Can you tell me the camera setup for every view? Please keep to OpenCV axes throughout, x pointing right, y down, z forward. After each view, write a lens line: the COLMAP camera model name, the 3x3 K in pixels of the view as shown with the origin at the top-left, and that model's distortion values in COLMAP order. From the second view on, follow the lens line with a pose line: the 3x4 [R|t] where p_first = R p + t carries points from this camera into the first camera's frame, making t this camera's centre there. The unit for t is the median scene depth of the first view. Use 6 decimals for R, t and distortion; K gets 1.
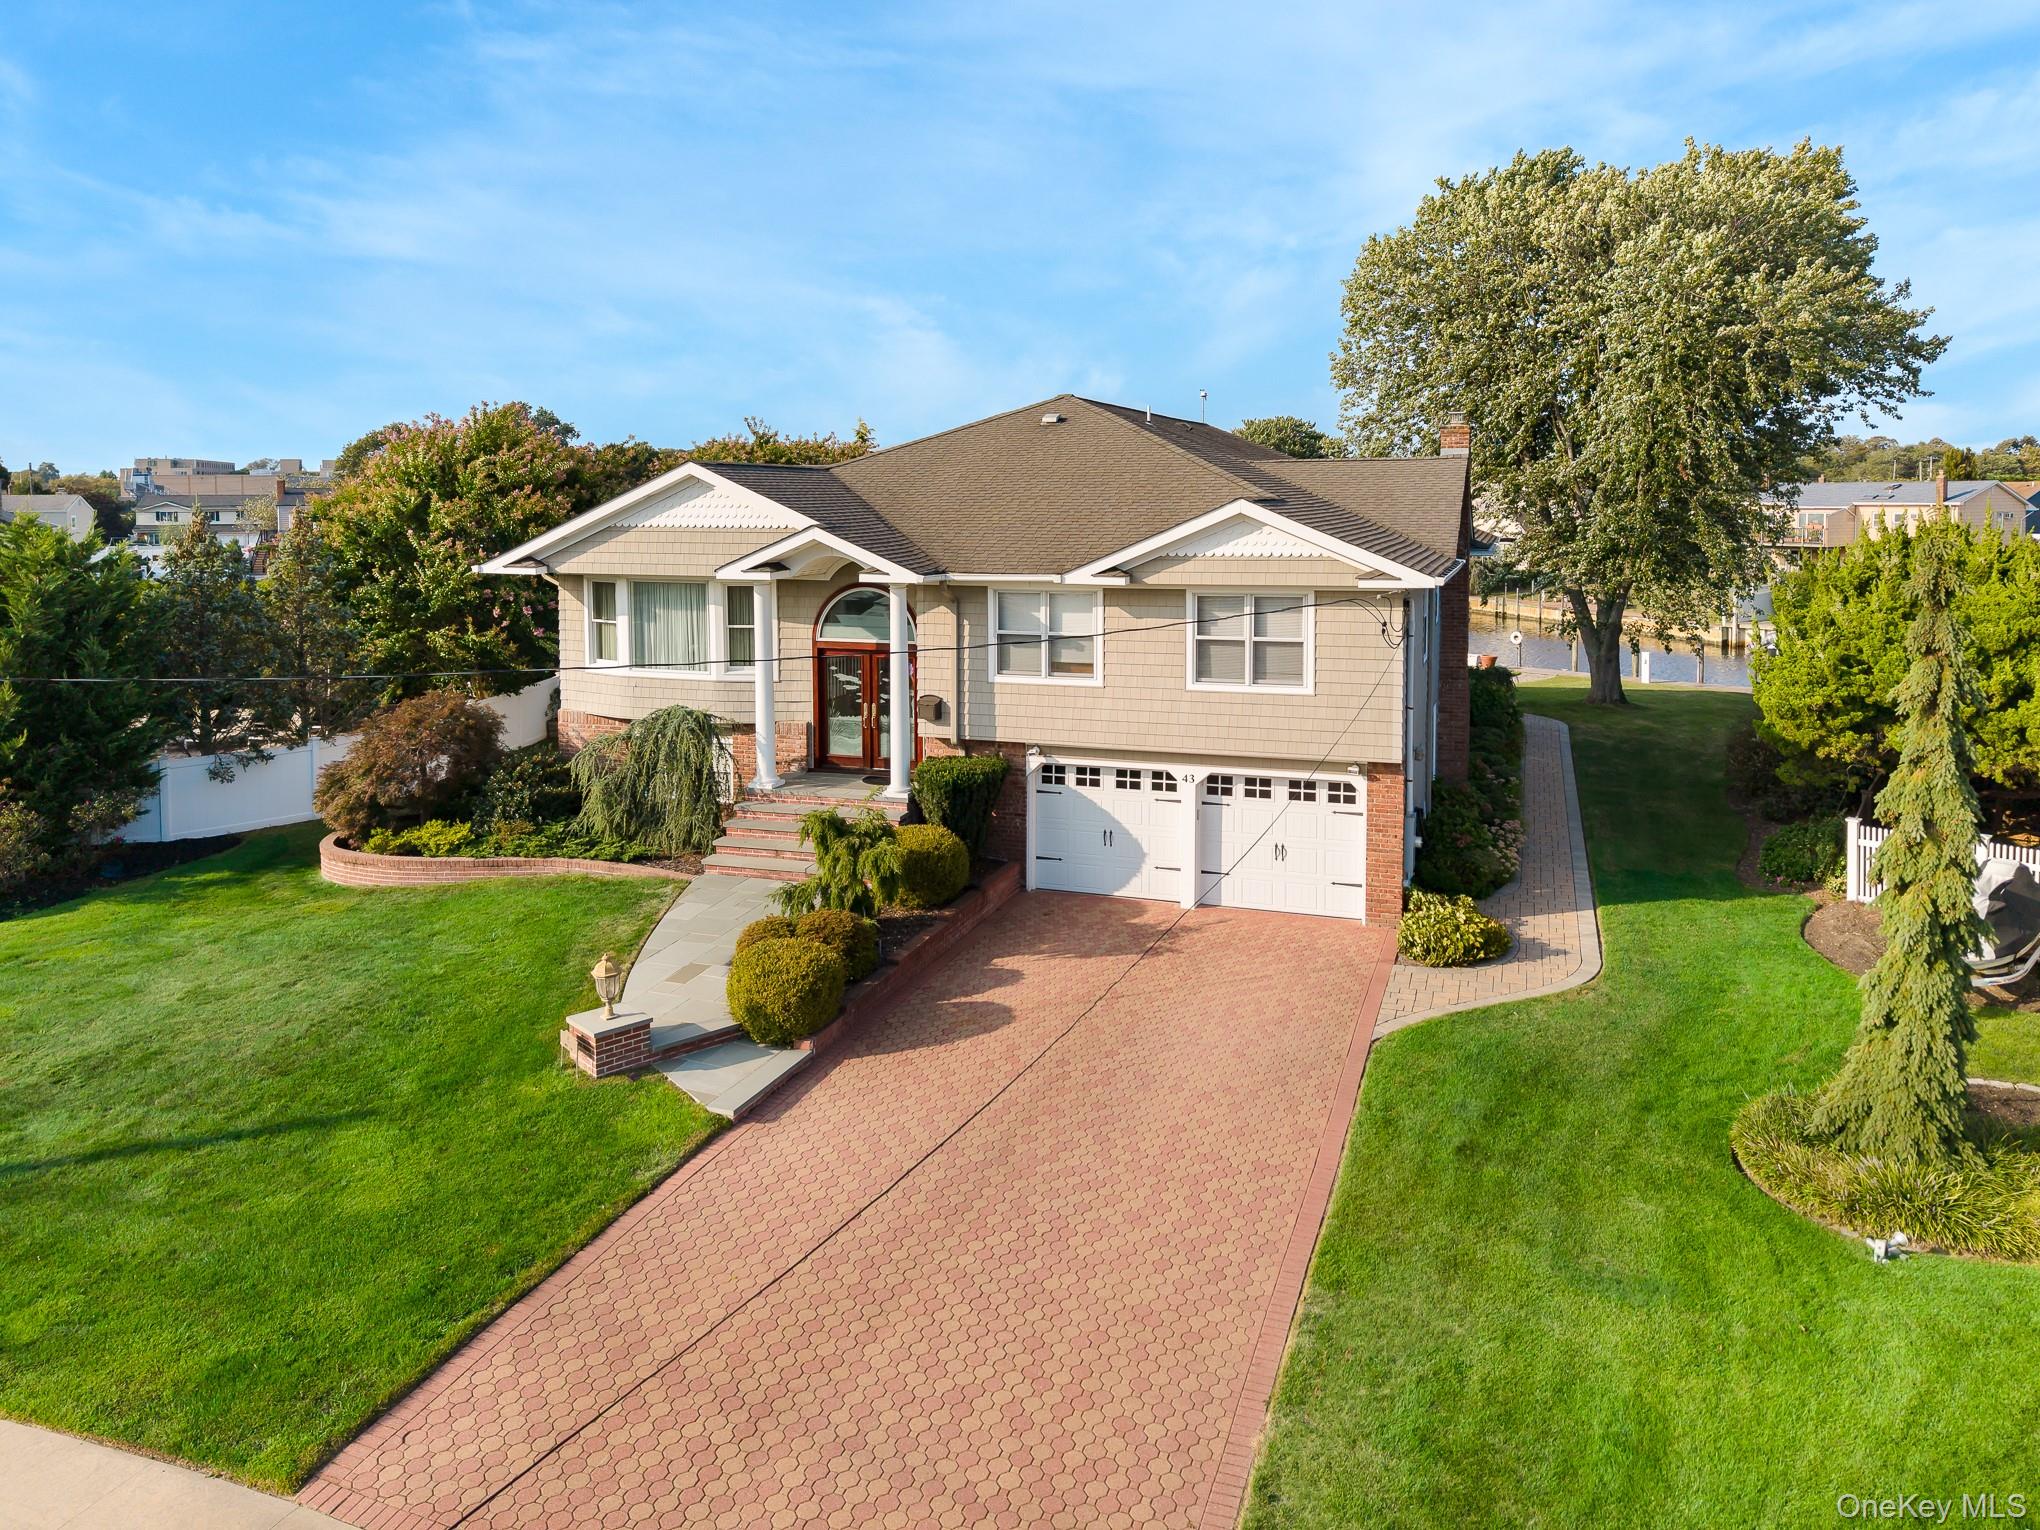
lens RADIAL K [[1443.9, 0, 1022.1], [0, 1443.9, 574.1], [0, 0, 1]] dist [0.035913, -0.040628]
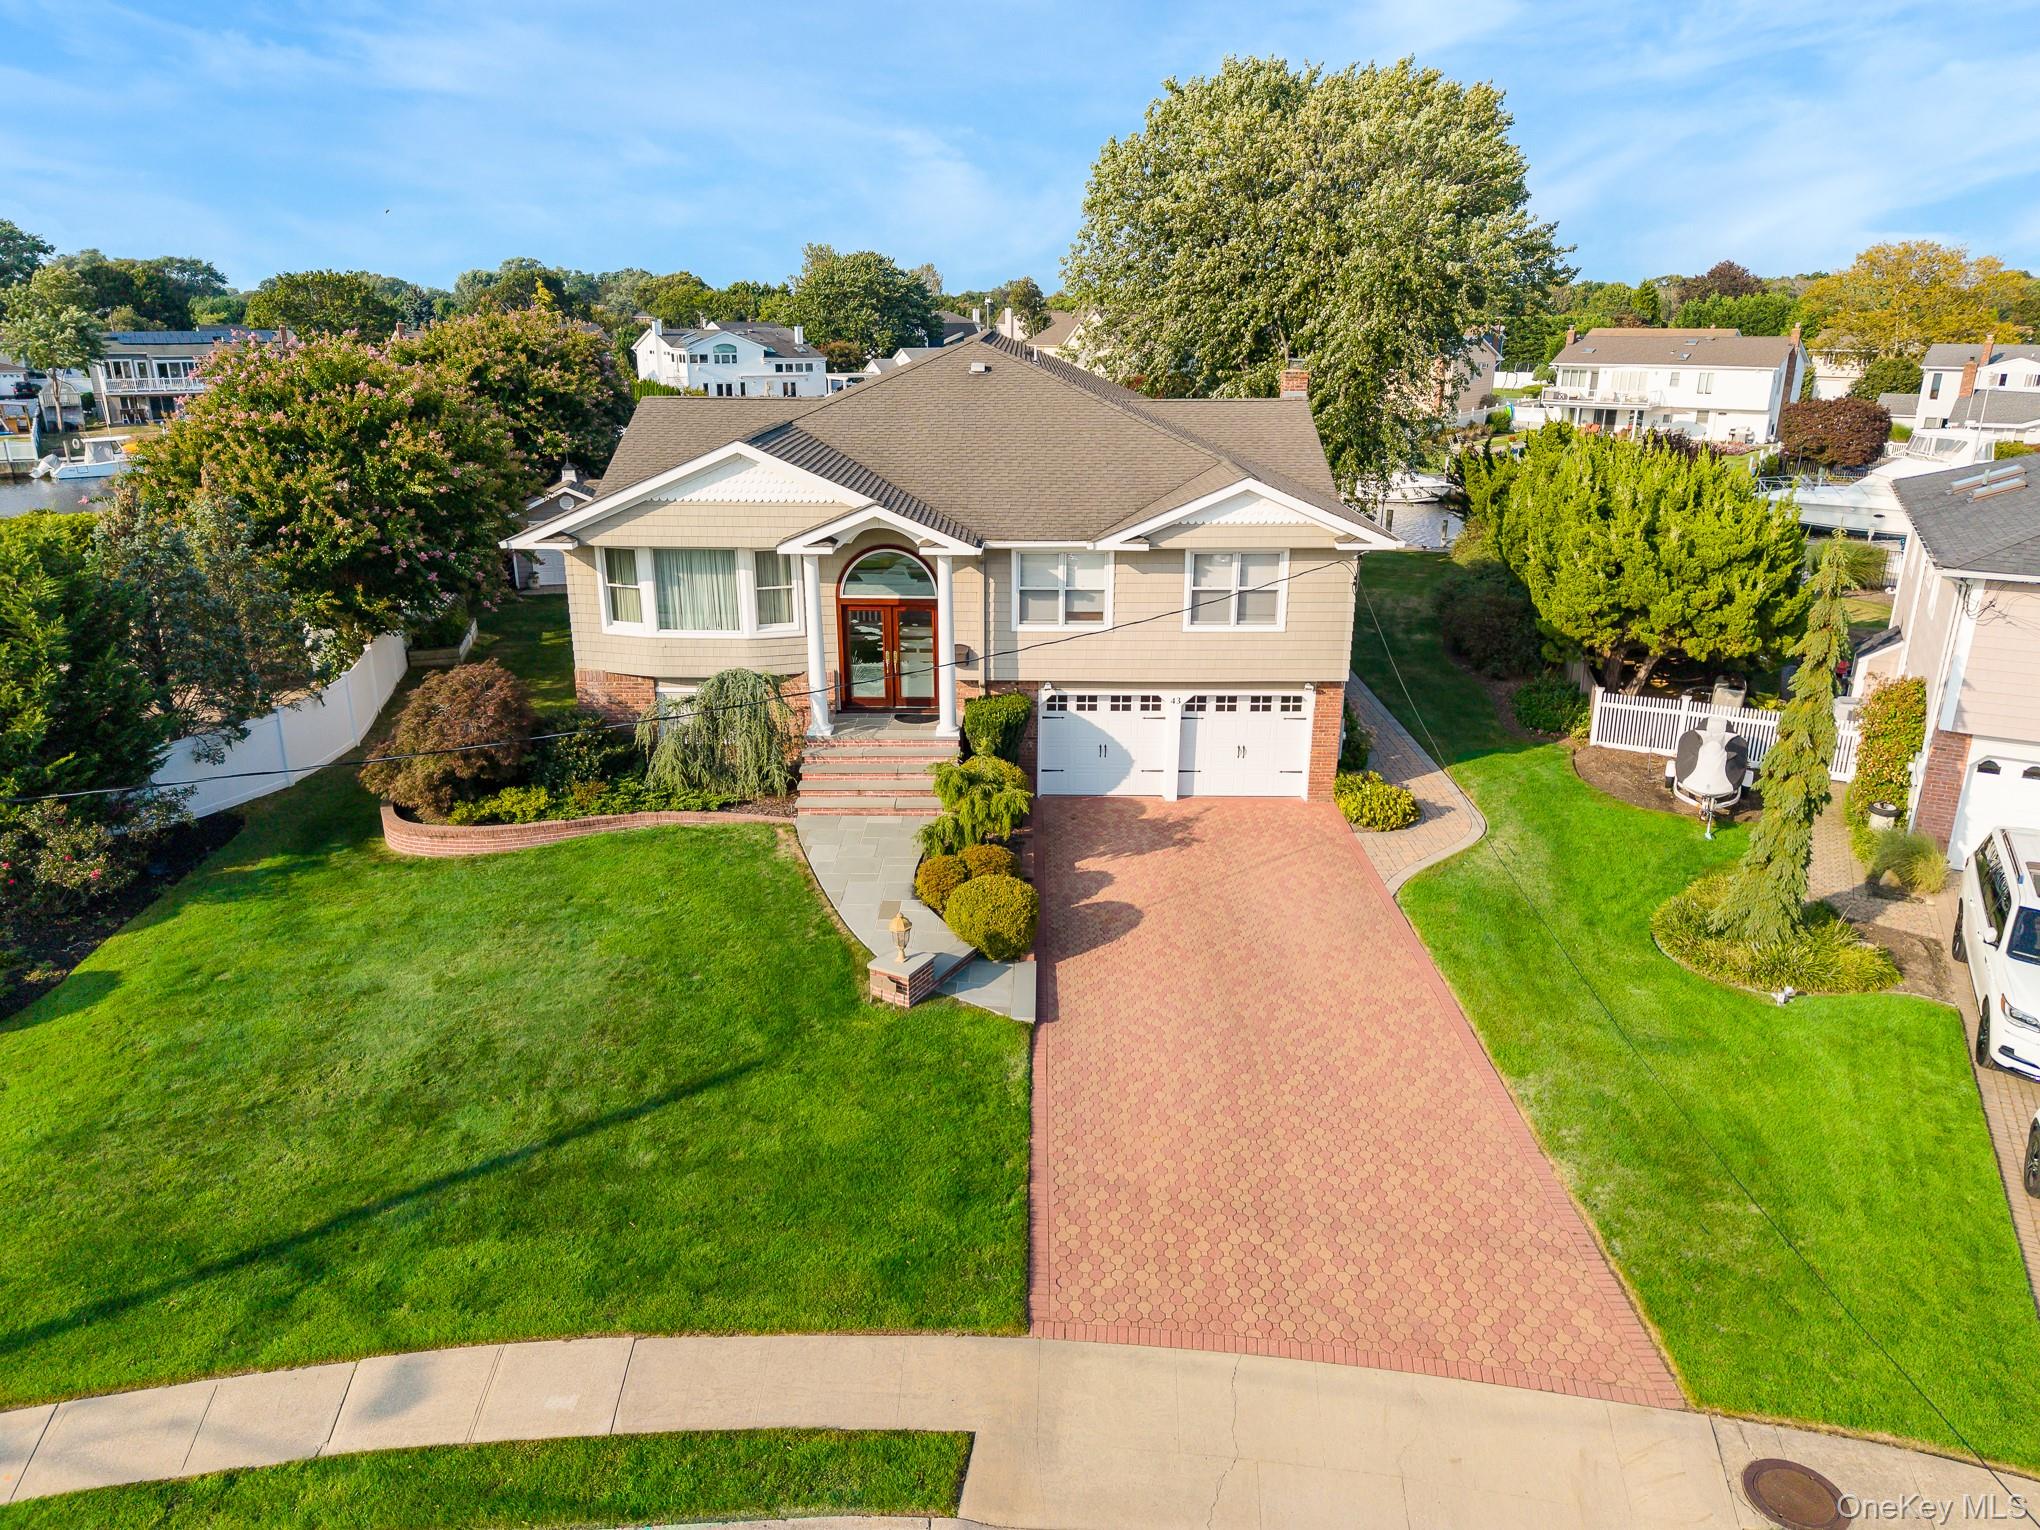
lens RADIAL K [[1397.6, 0, 969.7], [0, 1397.6, 767.5], [0, 0, 1]] dist [0.027647, -0.048236]
pose [[0.944811, -0.095873, 0.313275, -0.426565], [0.007534, 0.962329, 0.271784, -0.128592], [-0.327530, -0.254425, 0.909941, -0.045120]]
